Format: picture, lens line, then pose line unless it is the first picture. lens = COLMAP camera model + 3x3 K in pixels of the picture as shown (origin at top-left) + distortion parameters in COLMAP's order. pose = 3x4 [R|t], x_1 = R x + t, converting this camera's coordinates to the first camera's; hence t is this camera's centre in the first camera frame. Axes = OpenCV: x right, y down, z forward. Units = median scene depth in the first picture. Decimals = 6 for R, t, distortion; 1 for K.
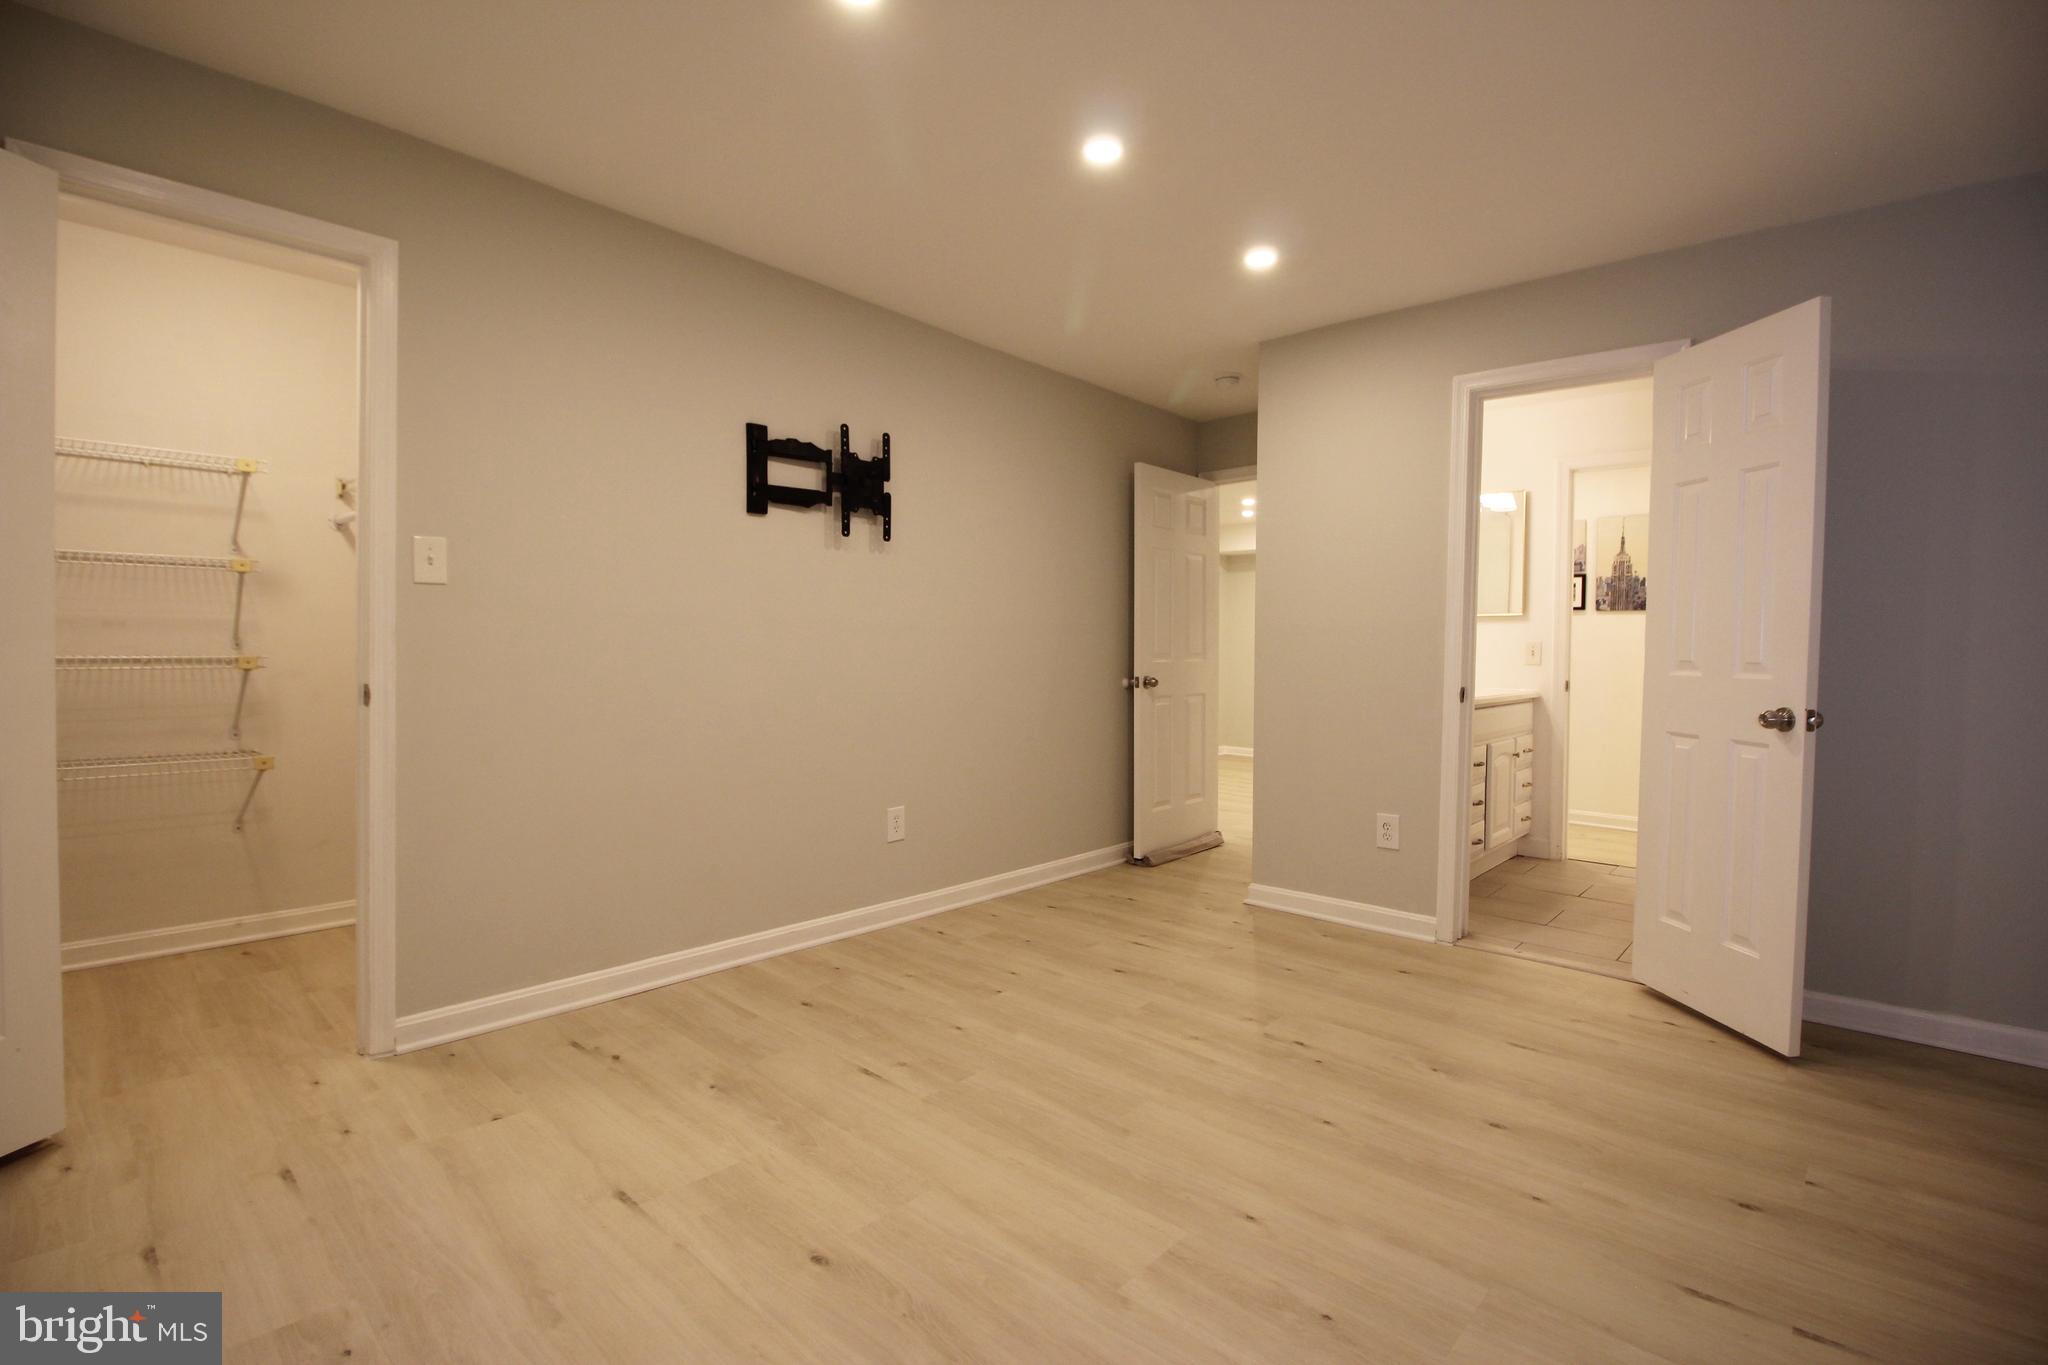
lens RADIAL K [[944.1, 0, 999.4], [0, 944.1, 665.1], [0, 0, 1]] dist [-0.007602, -0.008426]
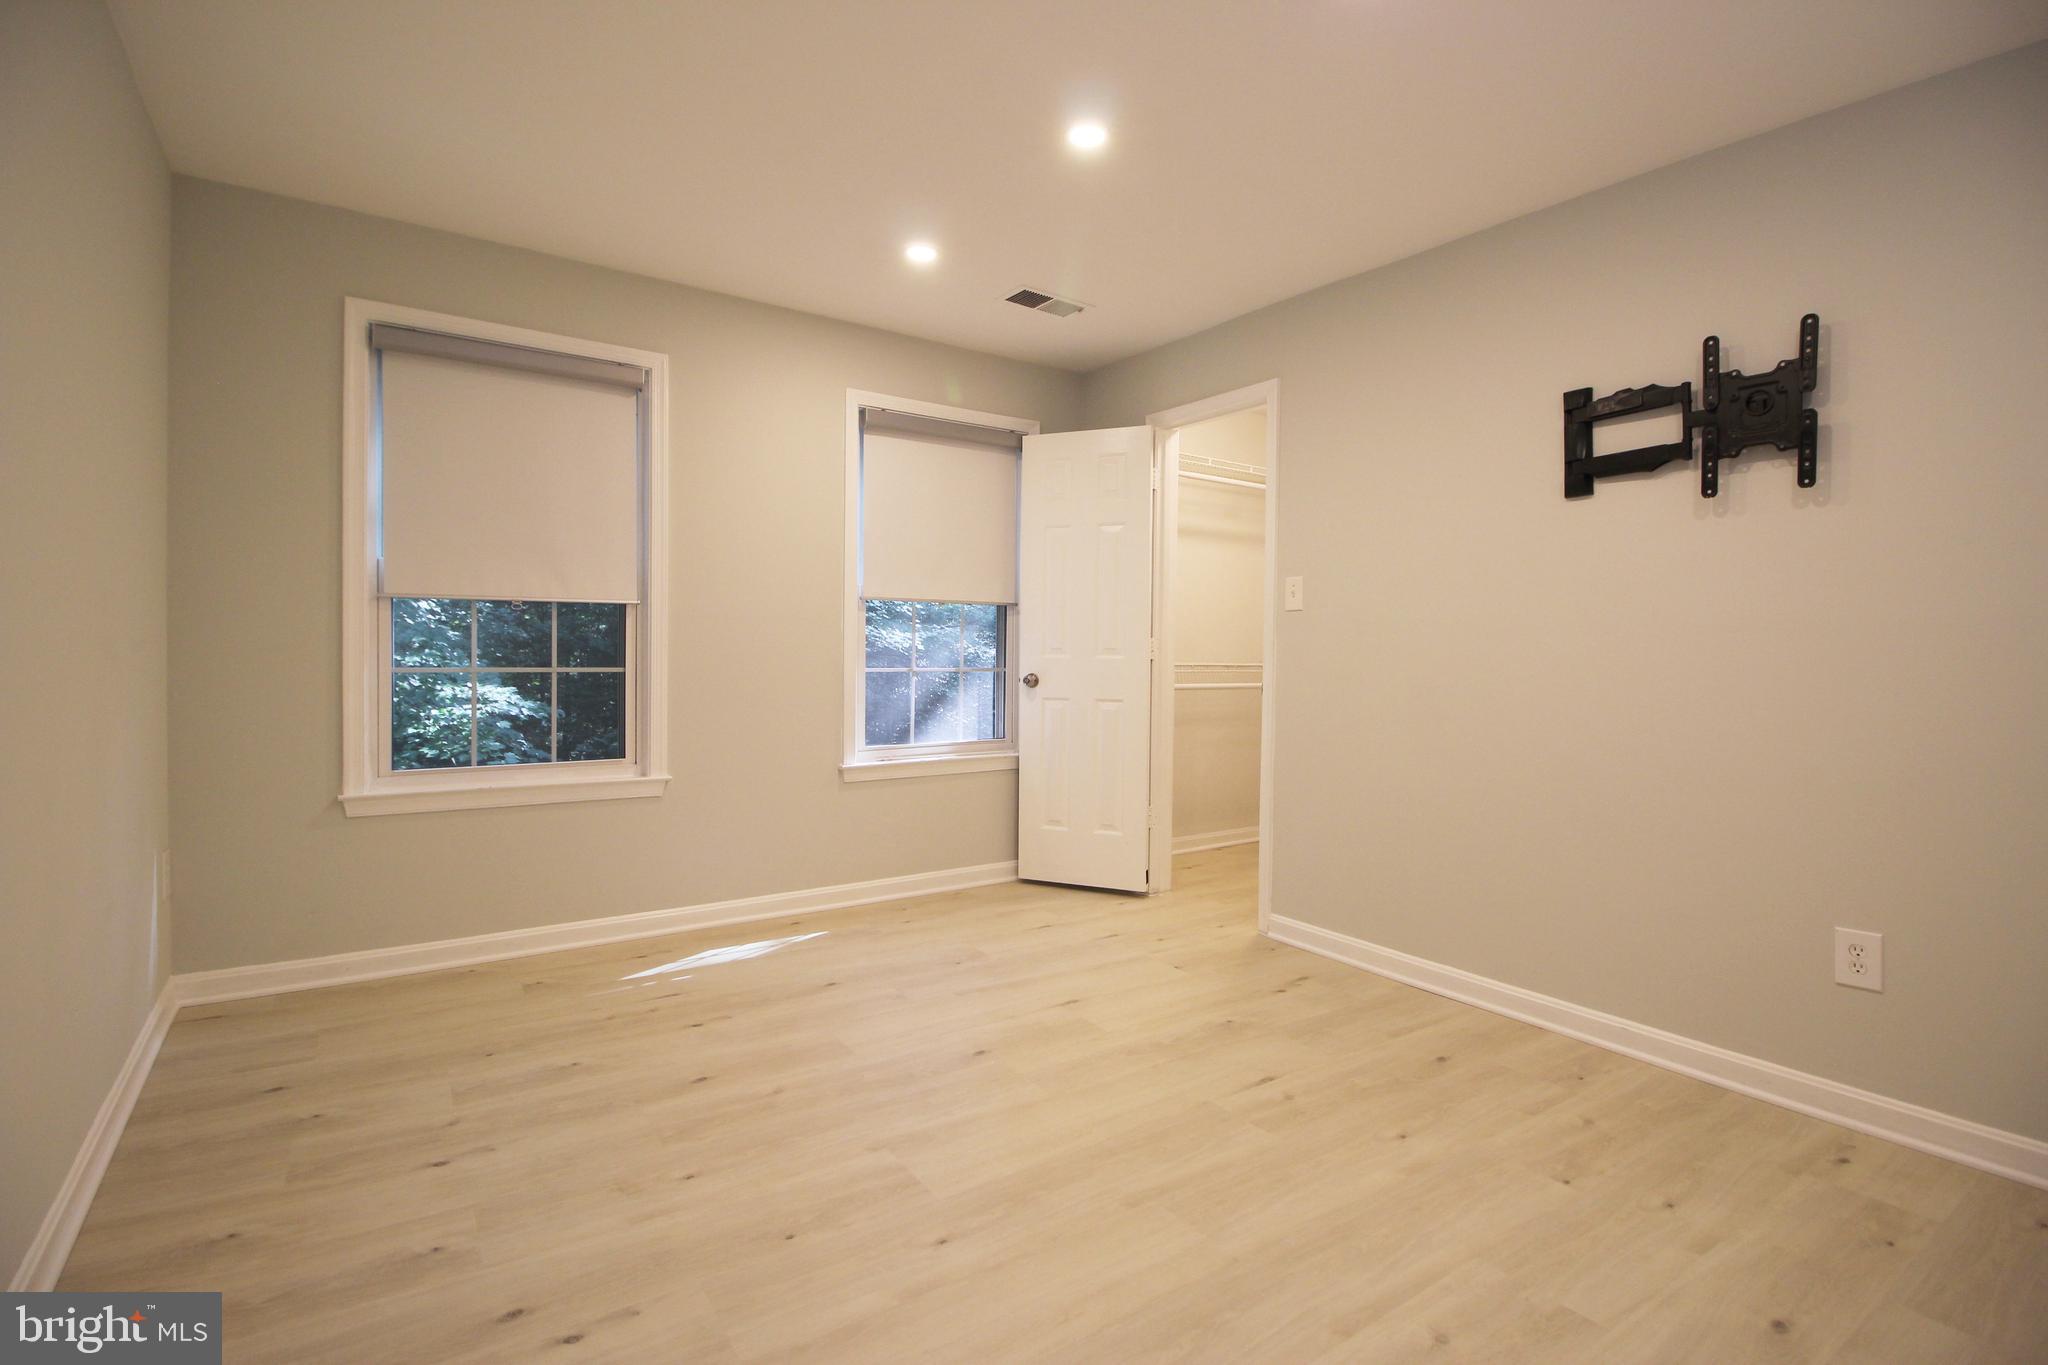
lens RADIAL K [[944.1, 0, 1029.3], [0, 944.1, 682.3], [0, 0, 1]] dist [-0.007602, -0.008426]
pose [[-0.200730, 0.018440, -0.979473, 0.934420], [-0.033969, 0.999091, 0.025770, -0.003776], [0.979057, 0.038445, -0.199921, 1.001355]]
